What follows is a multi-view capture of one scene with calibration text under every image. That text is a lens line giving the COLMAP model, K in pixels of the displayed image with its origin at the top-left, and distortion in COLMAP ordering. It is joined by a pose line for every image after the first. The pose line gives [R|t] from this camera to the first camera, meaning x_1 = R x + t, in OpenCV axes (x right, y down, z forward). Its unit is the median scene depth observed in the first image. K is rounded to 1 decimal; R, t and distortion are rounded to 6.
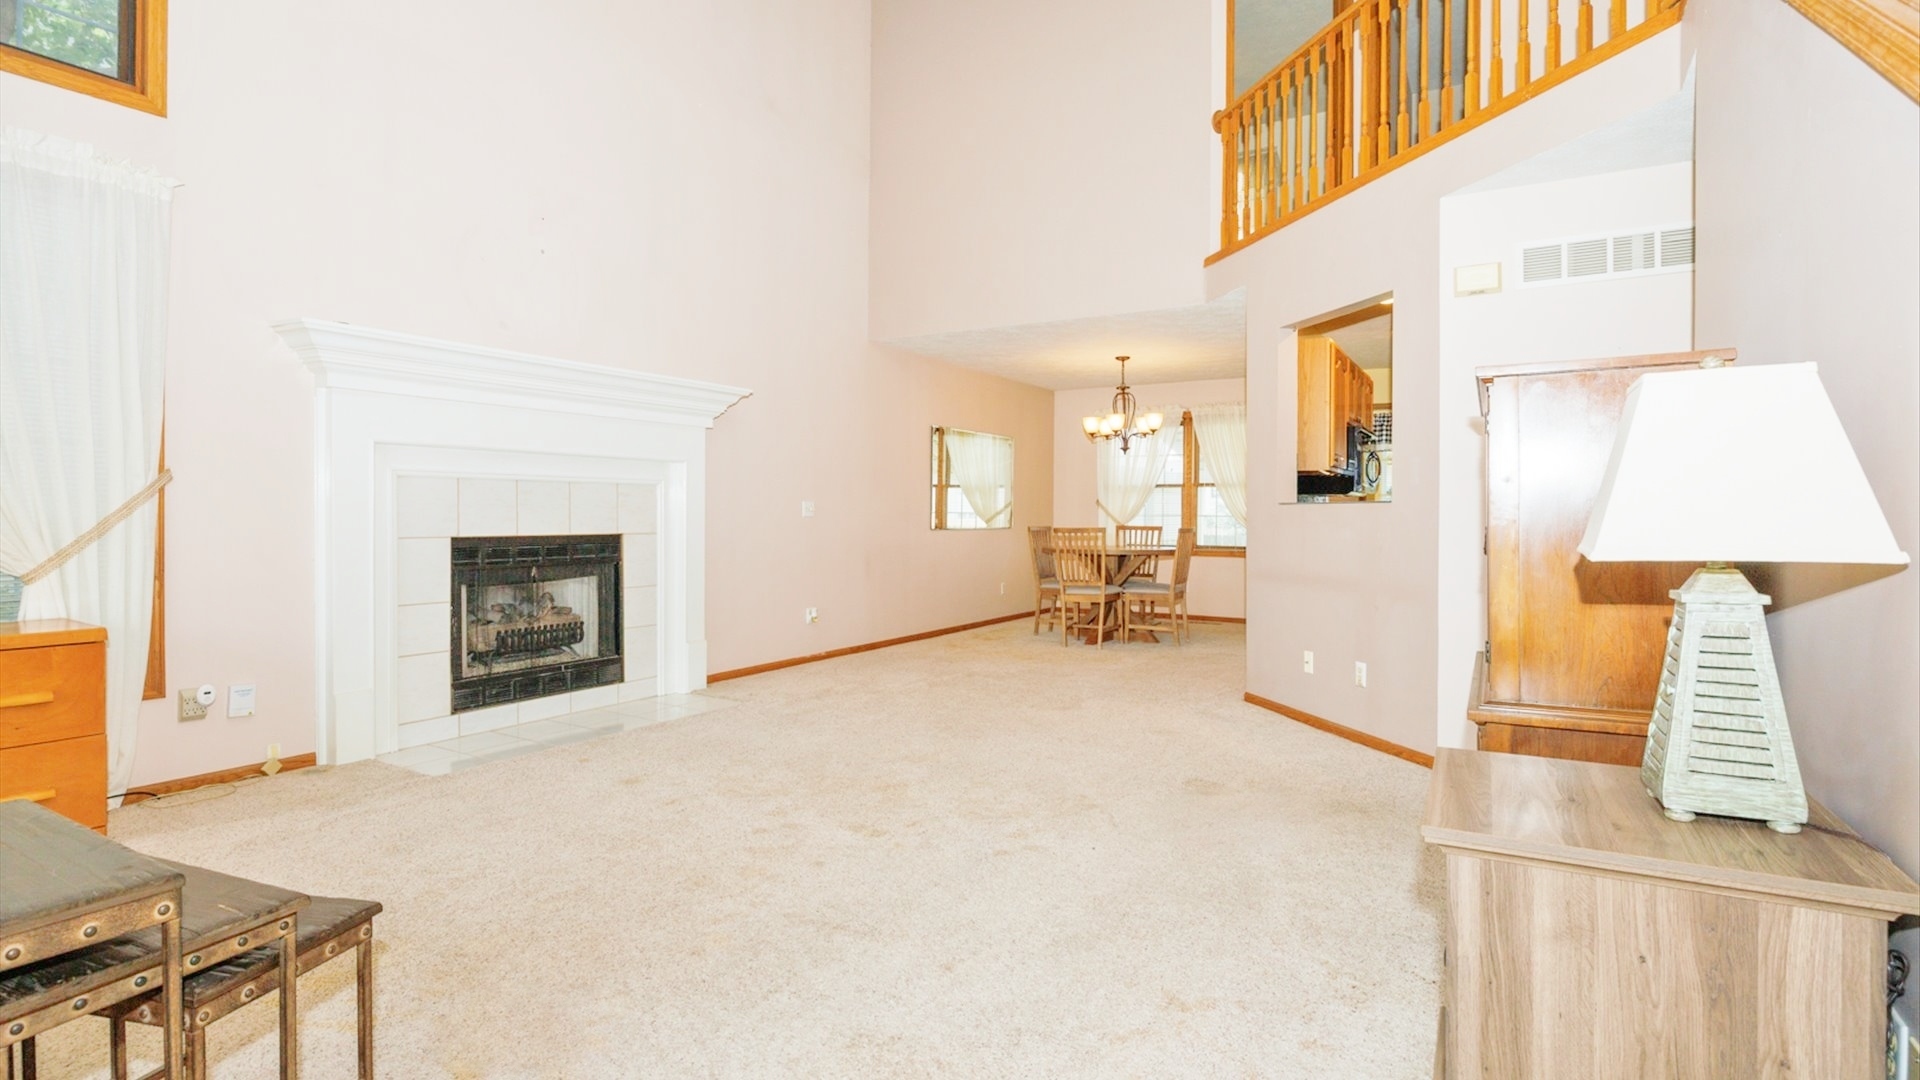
lens RADIAL K [[930.9, 0, 955.0], [0, 930.9, 528.1], [0, 0, 1]] dist [-0.010875, -0.000026]
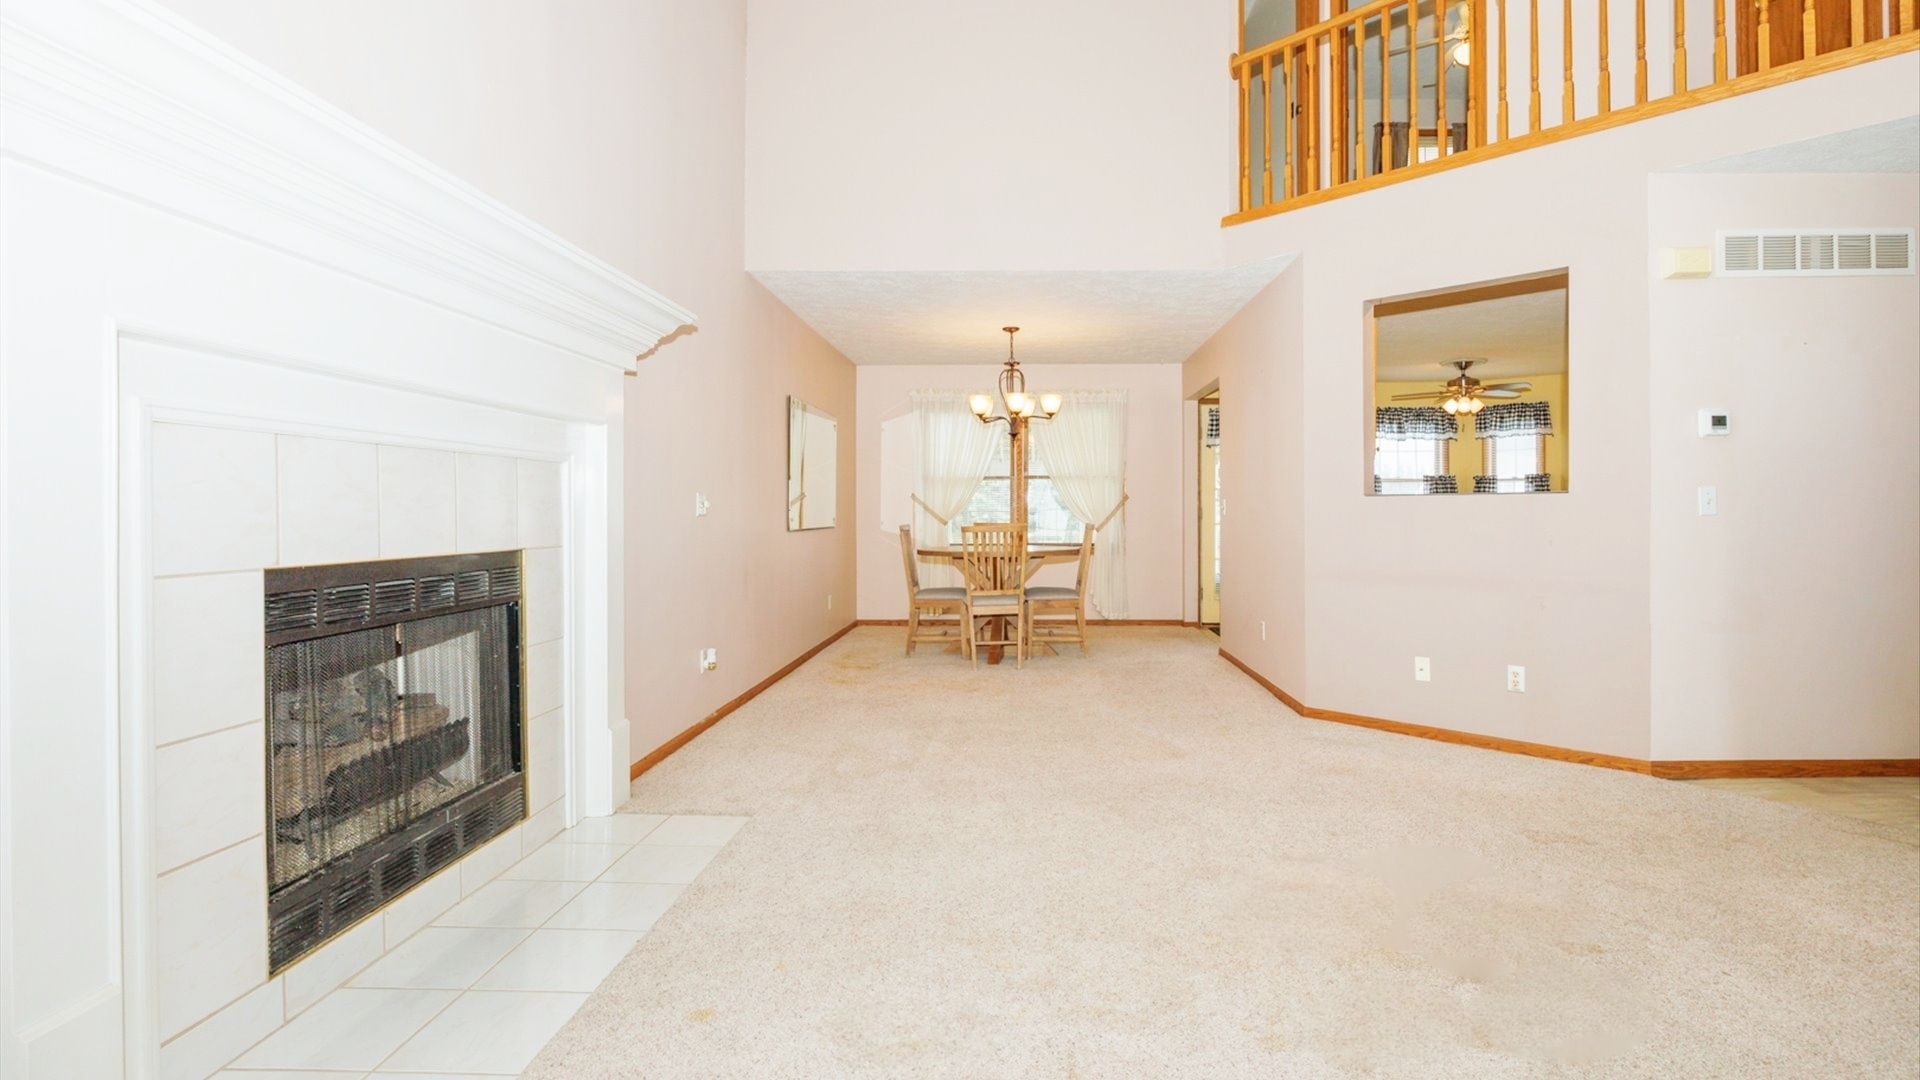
lens RADIAL K [[936.6, 0, 1021.3], [0, 936.6, 514.7], [0, 0, 1]] dist [-0.001291, -0.000020]
pose [[0.860651, -0.009319, 0.509110, -0.387963], [0.014908, 0.999865, -0.006901, -0.006097], [-0.508977, 0.013530, 0.860674, 0.372346]]
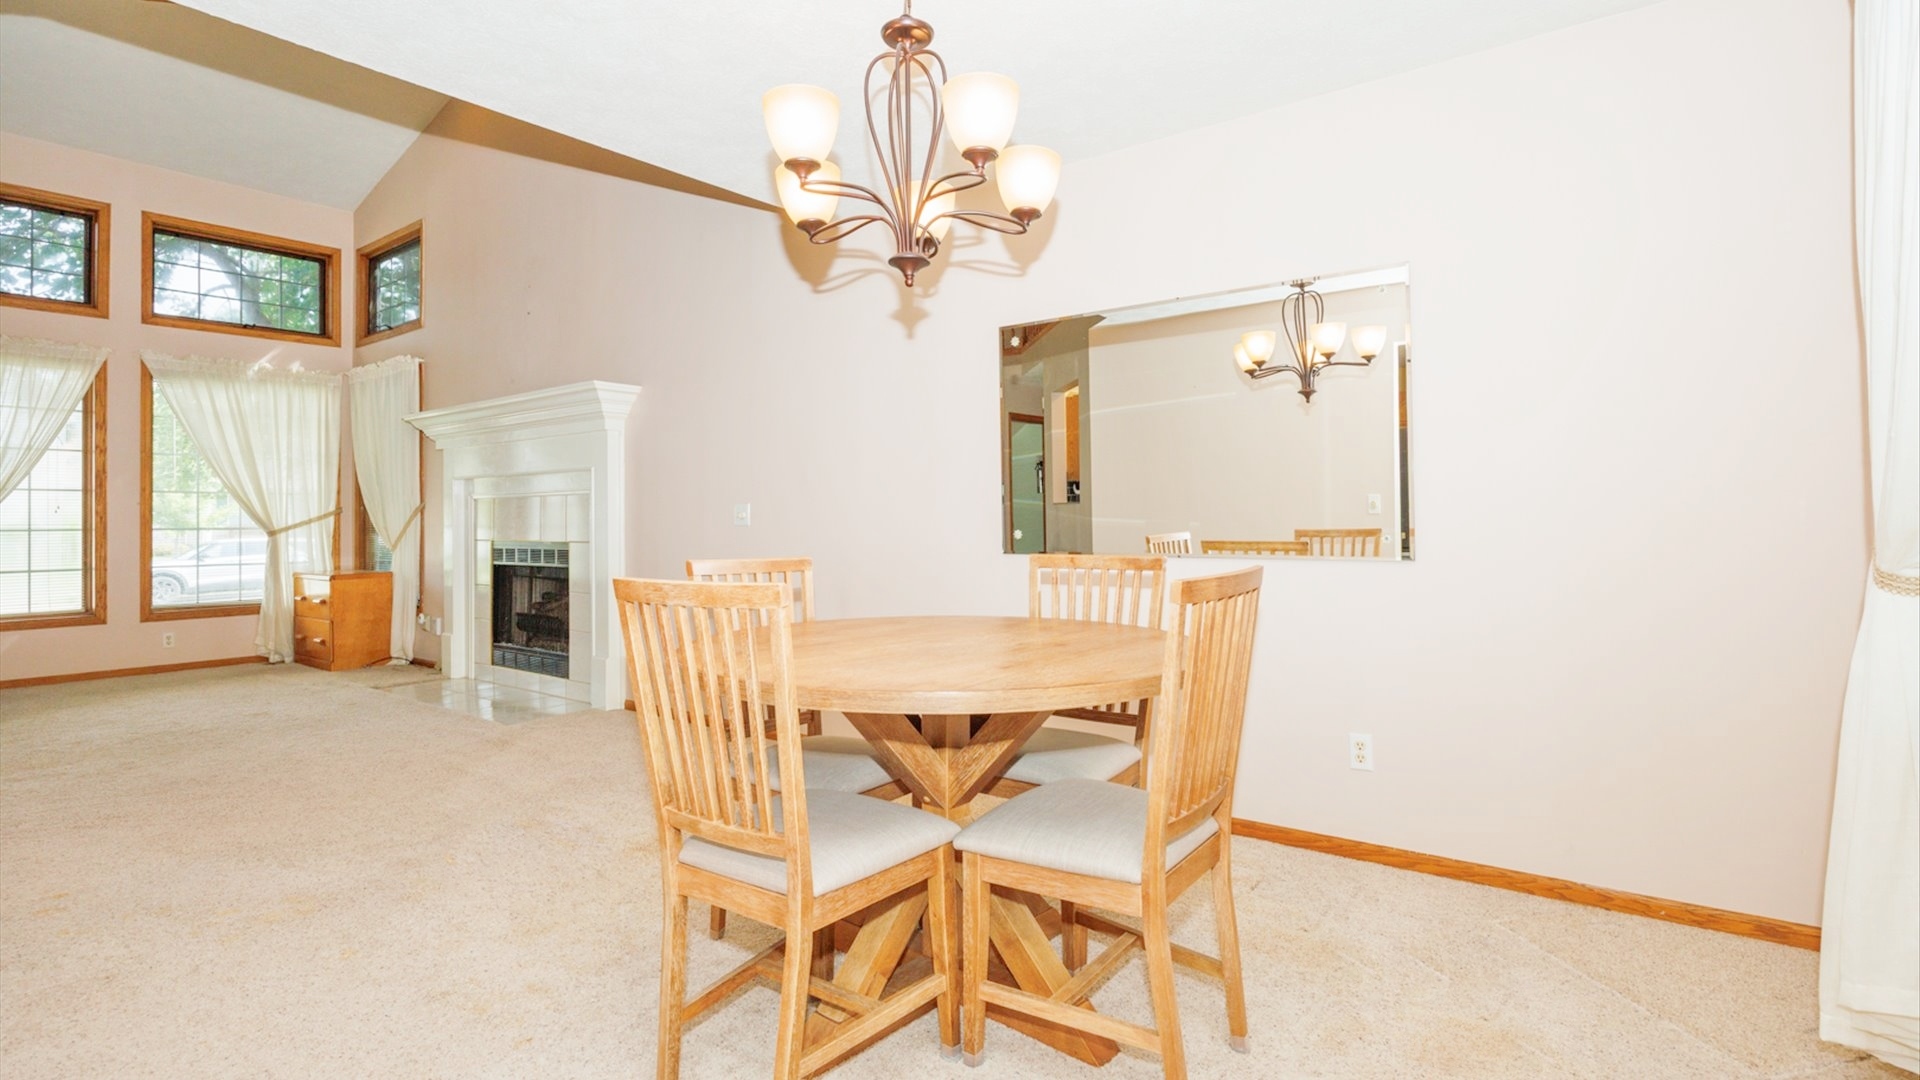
lens RADIAL K [[922.4, 0, 1007.4], [0, 922.4, 517.7], [0, 0, 1]] dist [-0.030545, -0.000239]
pose [[-0.069537, -0.004043, -0.997571, 0.673332], [-0.008252, 0.999960, -0.003477, -0.021982], [0.997545, 0.007990, -0.069568, 1.594363]]
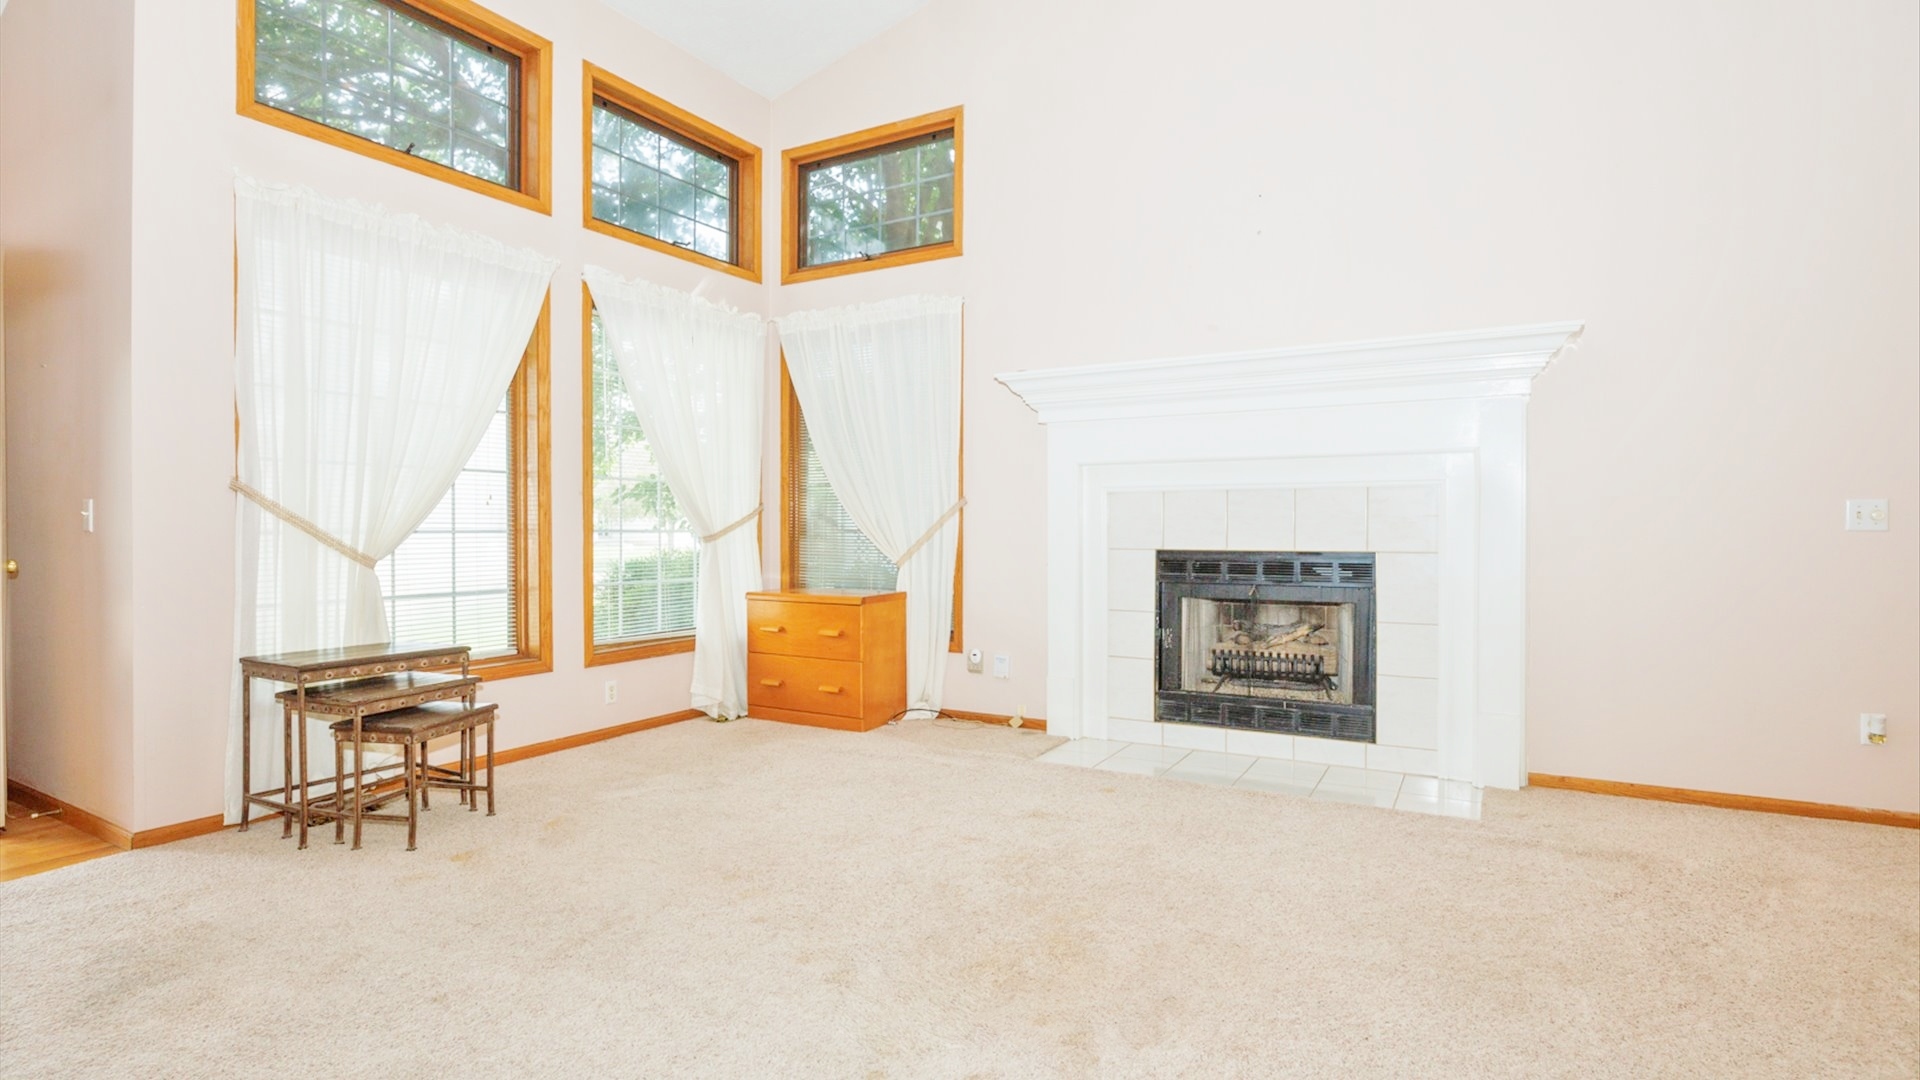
lens RADIAL K [[935.5, 0, 966.7], [0, 935.5, 541.1], [0, 0, 1]] dist [-0.019534, -0.000055]
pose [[0.032556, 0.012104, -0.999397, 0.405217], [-0.015503, 0.999812, 0.011604, -0.006178], [0.999350, 0.015116, 0.032738, 0.637353]]
